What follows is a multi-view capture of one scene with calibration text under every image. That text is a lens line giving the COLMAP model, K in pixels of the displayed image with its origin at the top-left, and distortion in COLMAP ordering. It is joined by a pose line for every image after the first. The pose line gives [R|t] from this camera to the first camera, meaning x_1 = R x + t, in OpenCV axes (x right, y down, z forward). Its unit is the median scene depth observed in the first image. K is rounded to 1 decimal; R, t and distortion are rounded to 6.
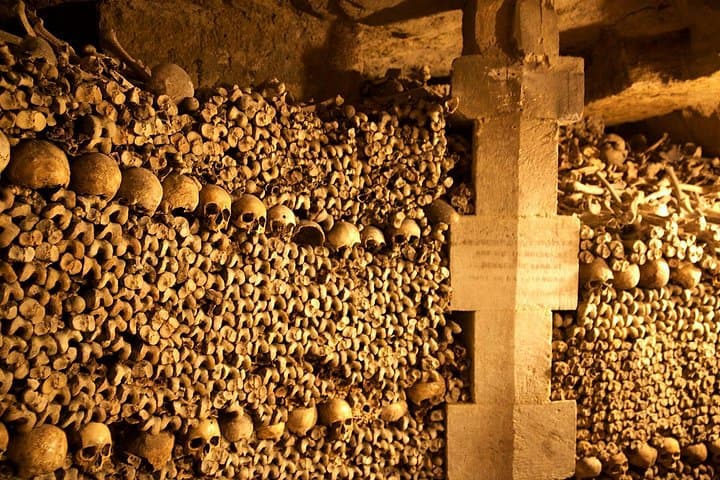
lens RADIAL K [[617.7, 0, 360.0], [0, 617.7, 240.0], [0, 0, 1]] dist [-0.011113, 0.000170]
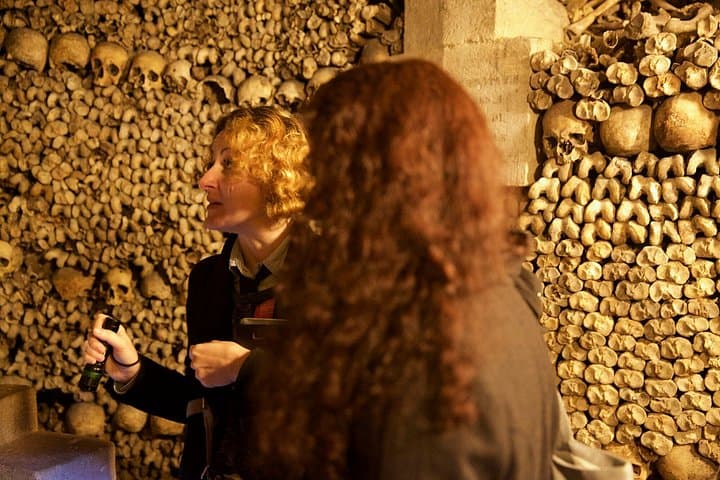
lens RADIAL K [[763.5, 0, 360.0], [0, 763.5, 240.0], [0, 0, 1]] dist [-0.004564, 0.010164]
pose [[0.656835, 0.054461, -0.752065, 0.941235], [-0.037832, 0.998512, 0.039265, 0.163142], [0.753085, 0.002661, 0.657918, 0.418062]]
